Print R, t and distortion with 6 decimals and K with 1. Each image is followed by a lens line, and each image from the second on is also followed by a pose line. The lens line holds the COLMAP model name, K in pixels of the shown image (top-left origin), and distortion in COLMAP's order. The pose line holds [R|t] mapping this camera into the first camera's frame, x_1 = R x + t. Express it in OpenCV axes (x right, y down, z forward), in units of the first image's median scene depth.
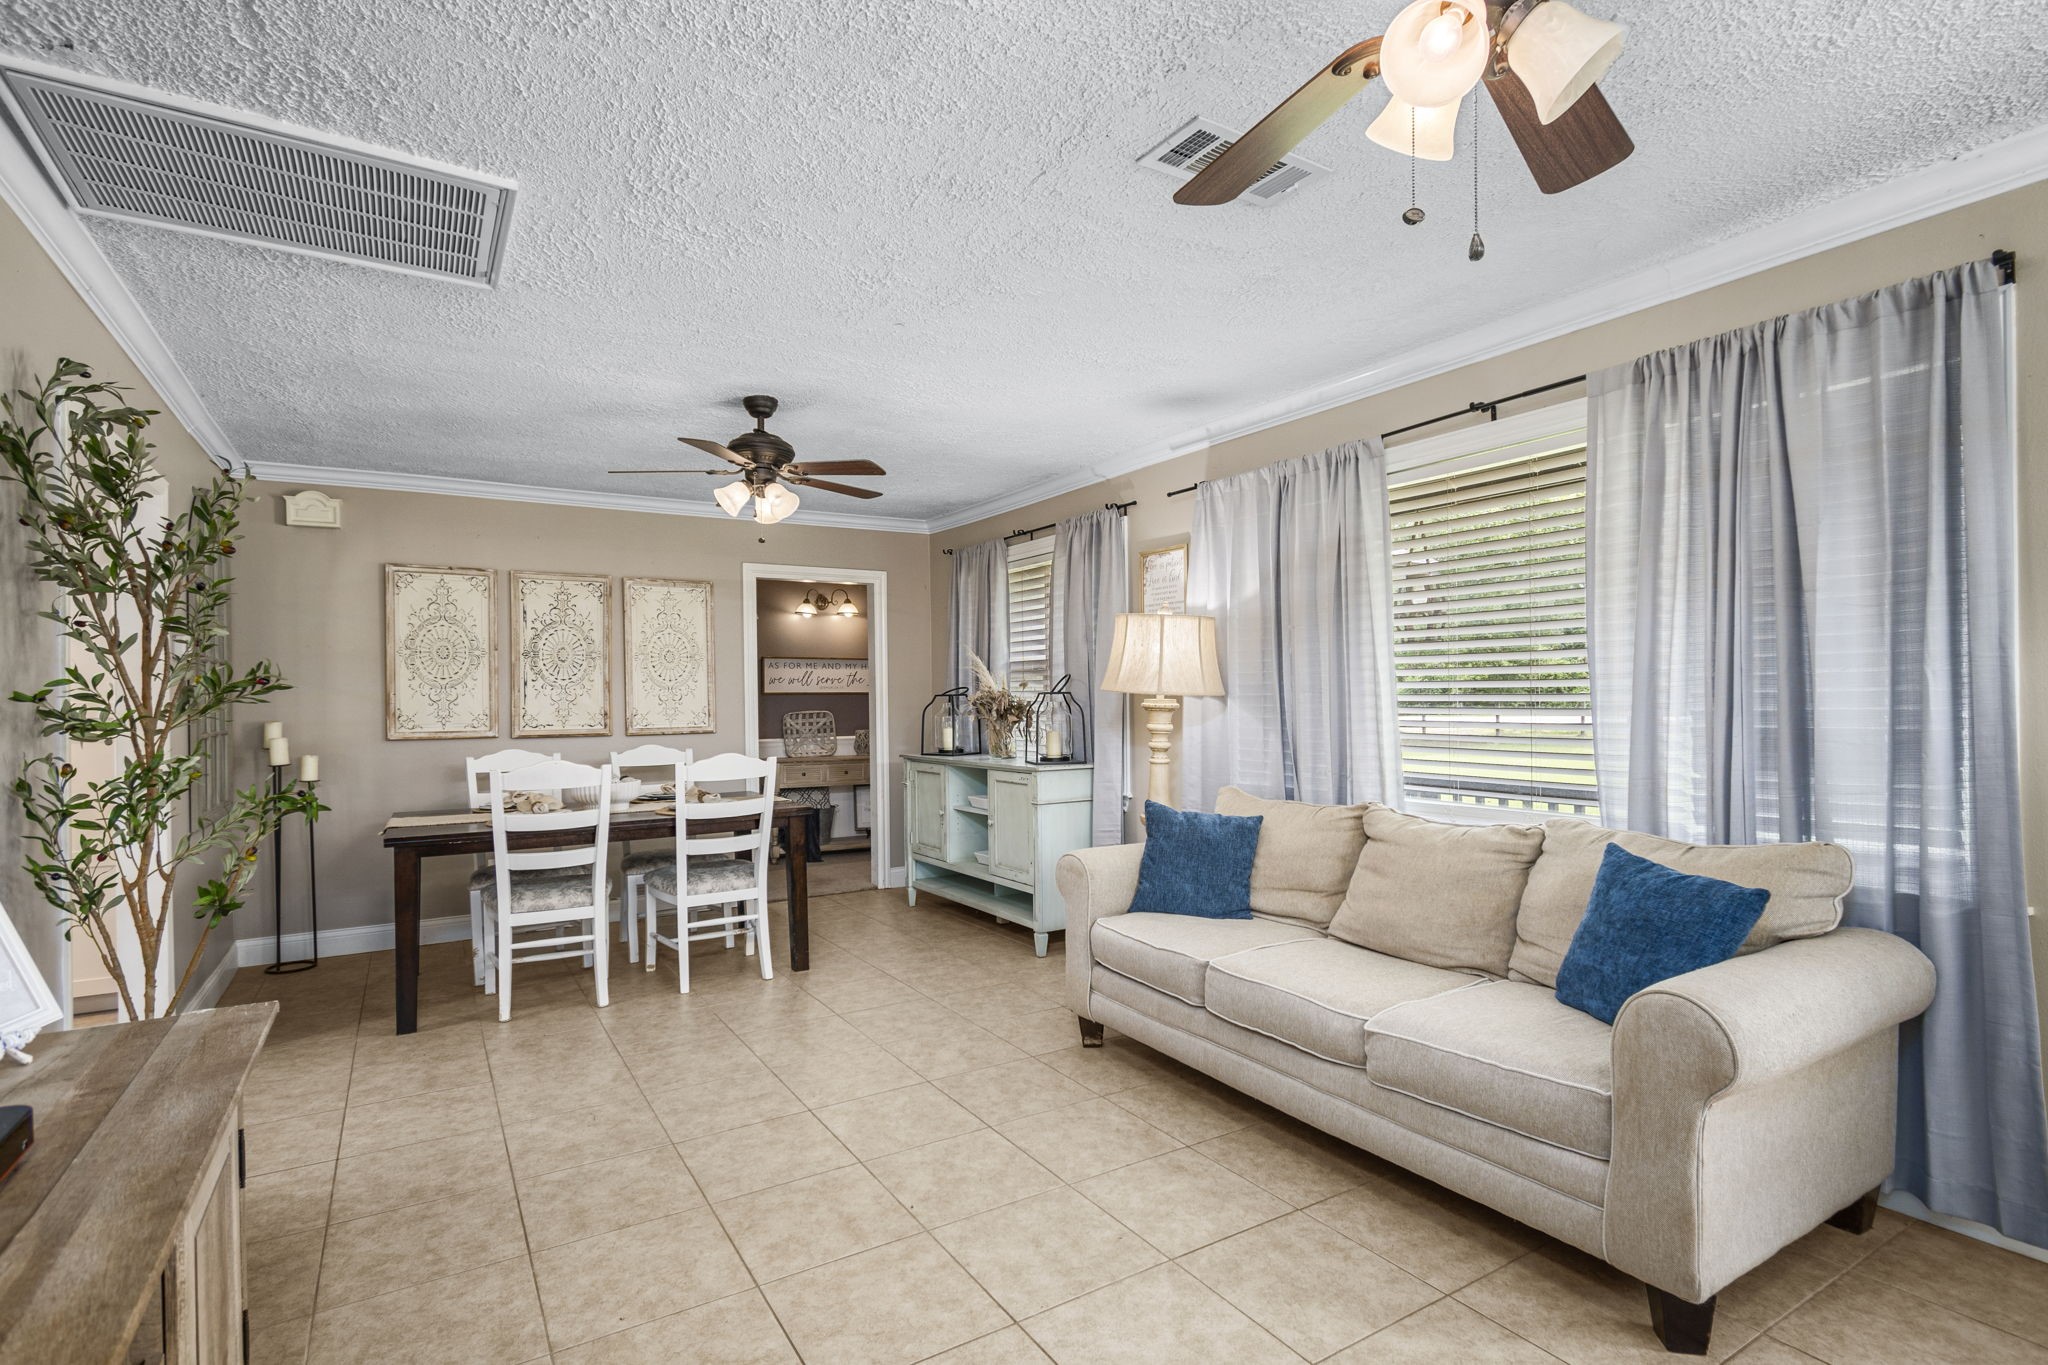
lens RADIAL K [[990.9, 0, 1014.3], [0, 990.9, 697.0], [0, 0, 1]] dist [0.007610, 0.000418]
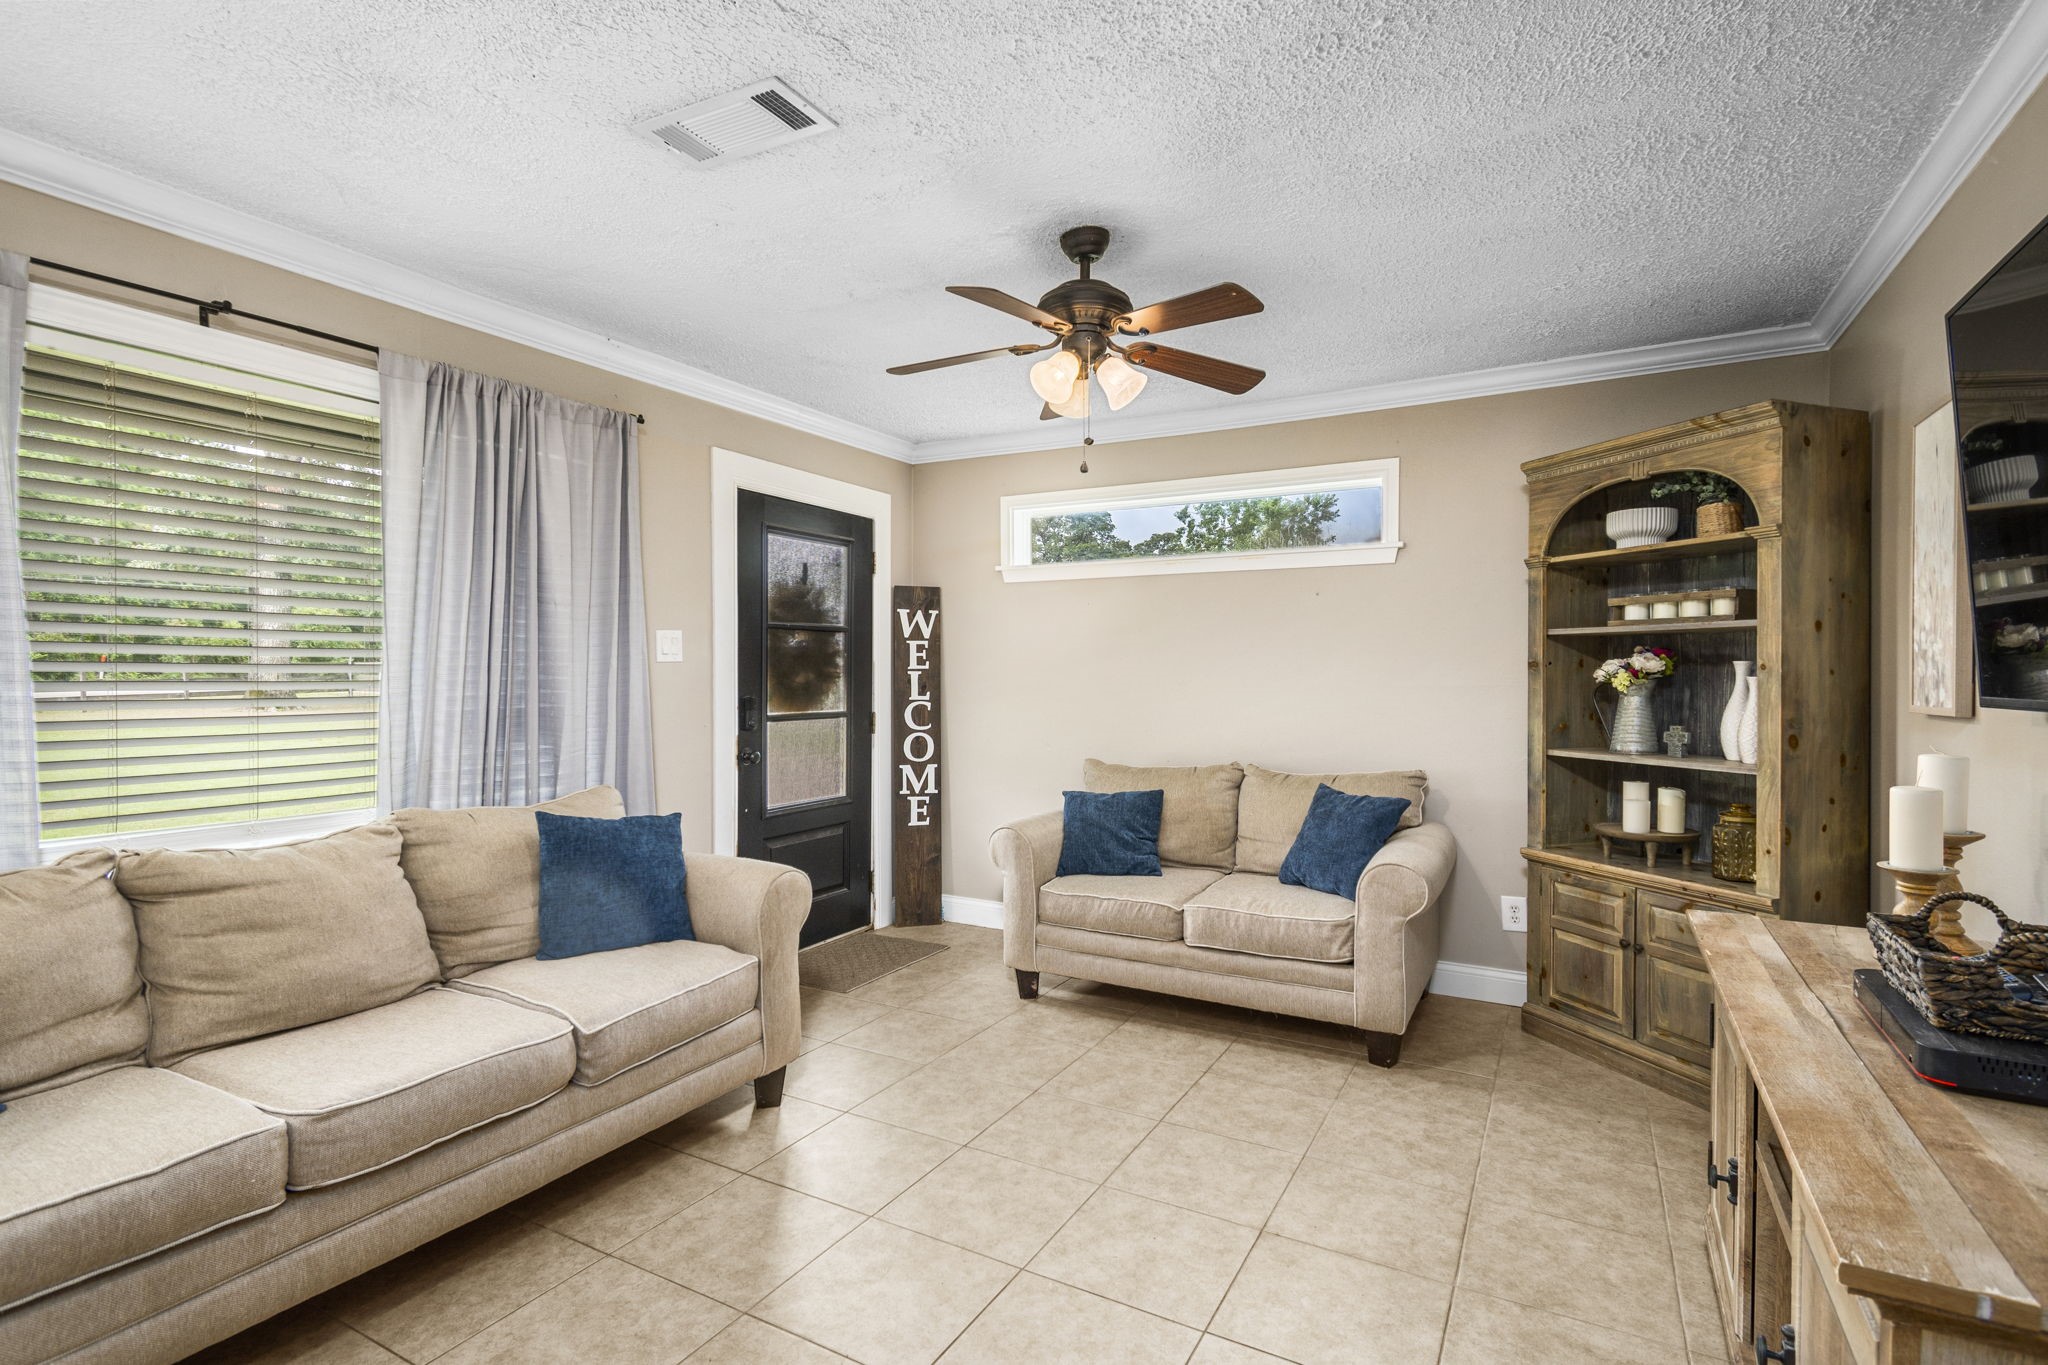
lens RADIAL K [[990.9, 0, 1014.3], [0, 990.9, 697.0], [0, 0, 1]] dist [0.007610, 0.000418]
pose [[-0.485119, -0.010352, 0.874387, -0.422880], [0.004813, 0.999883, 0.014508, 0.001156], [-0.874435, 0.011246, -0.485013, 0.699127]]
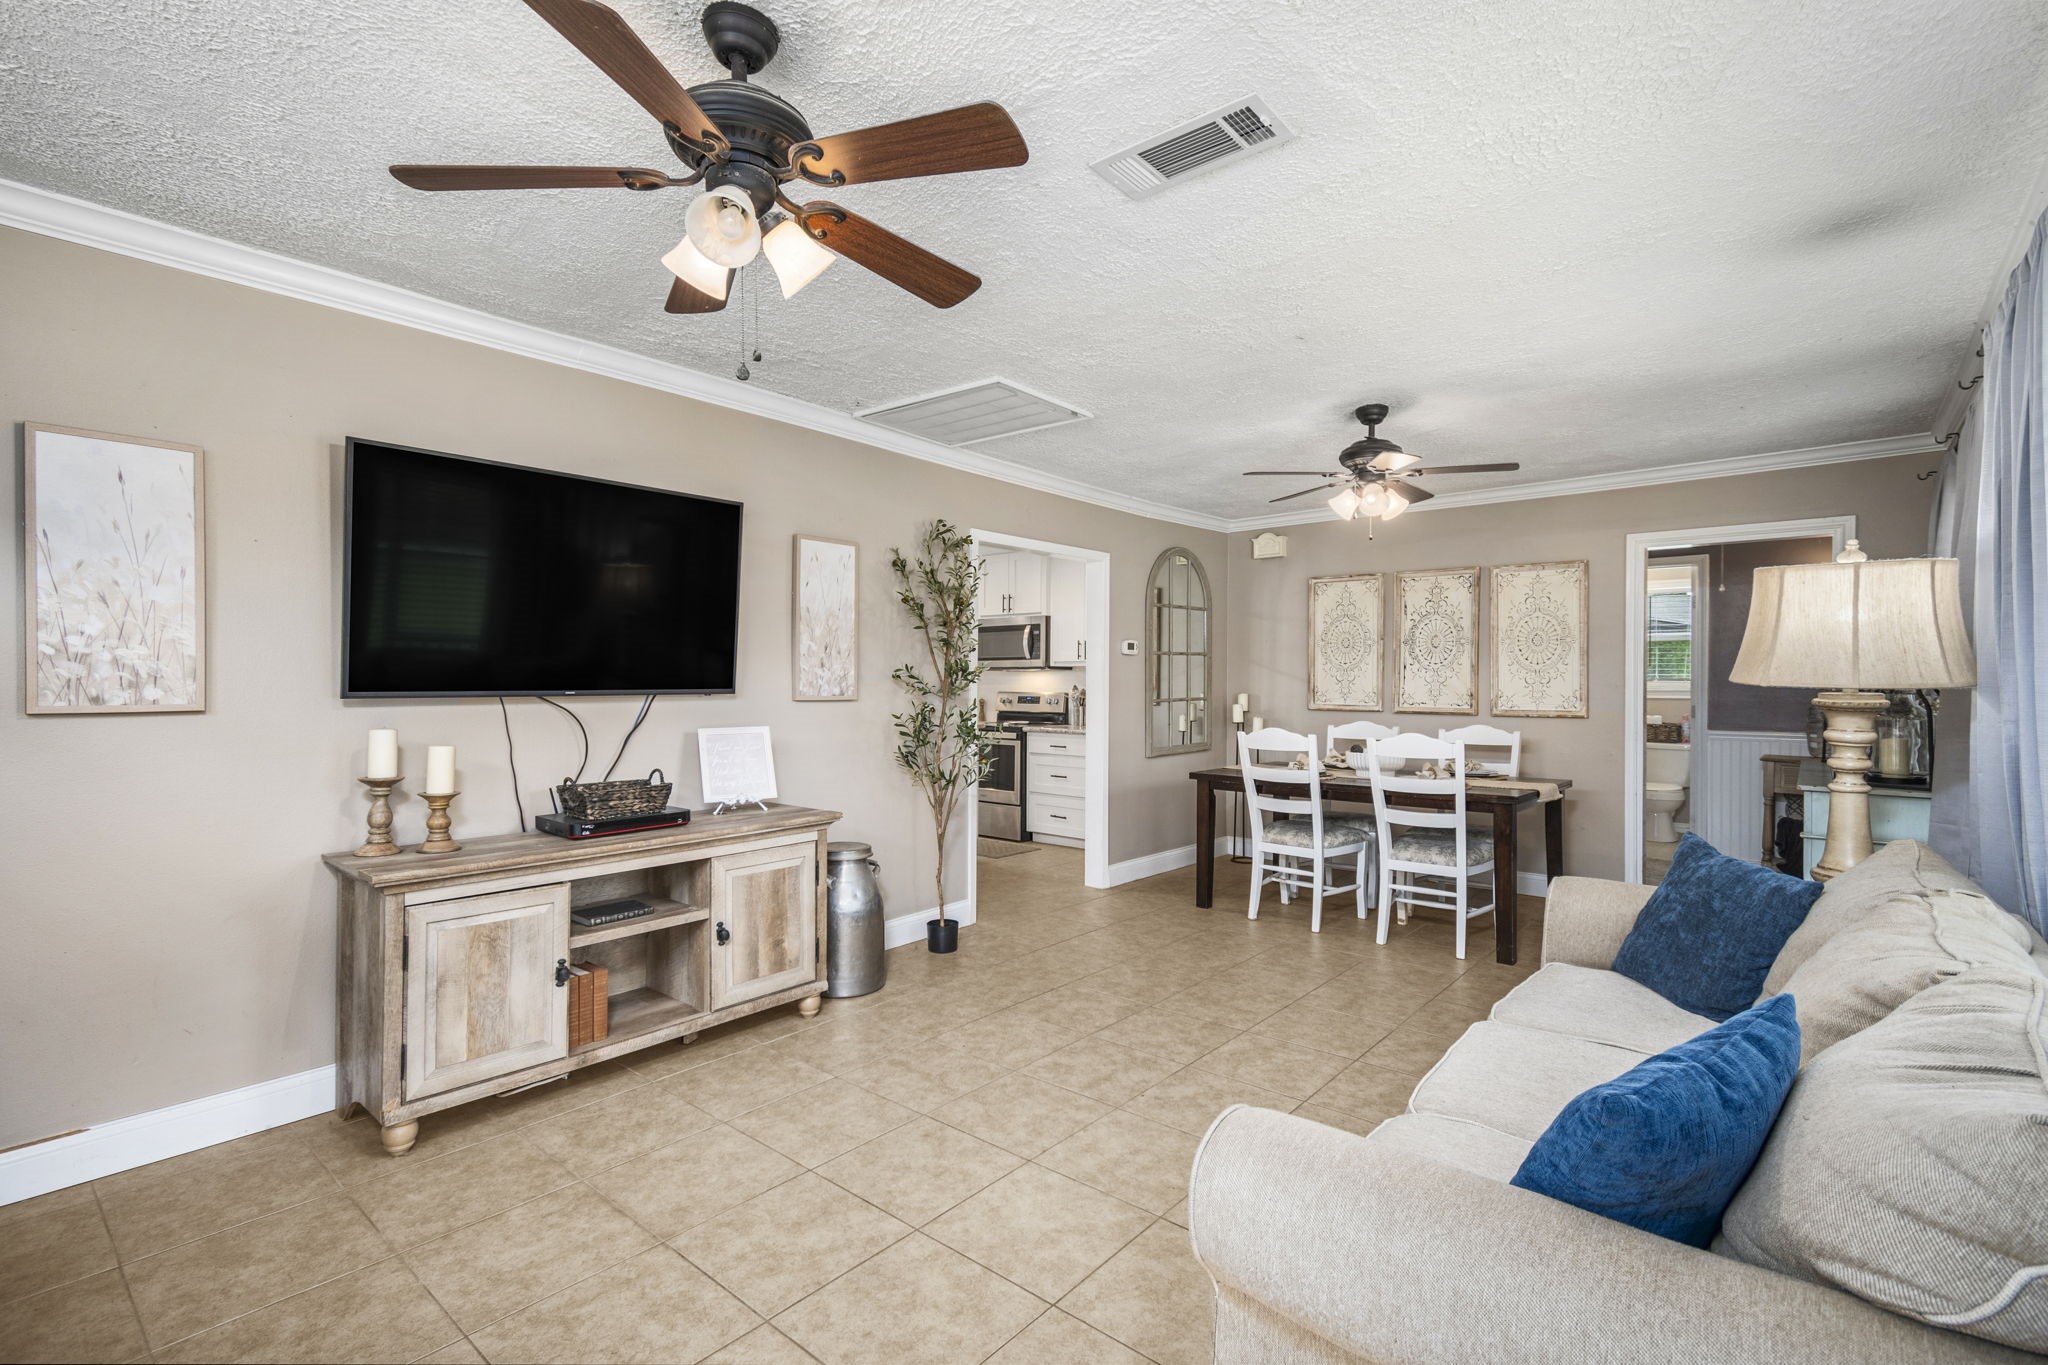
lens RADIAL K [[939.6, 0, 1024.0], [0, 939.6, 682.5], [0, 0, 1]] dist [0.003334, -0.000018]
pose [[0.310571, 0.015346, -0.950426, 0.609804], [-0.007188, 0.999879, 0.013796, -0.010322], [0.950523, 0.002547, 0.310643, 0.315012]]
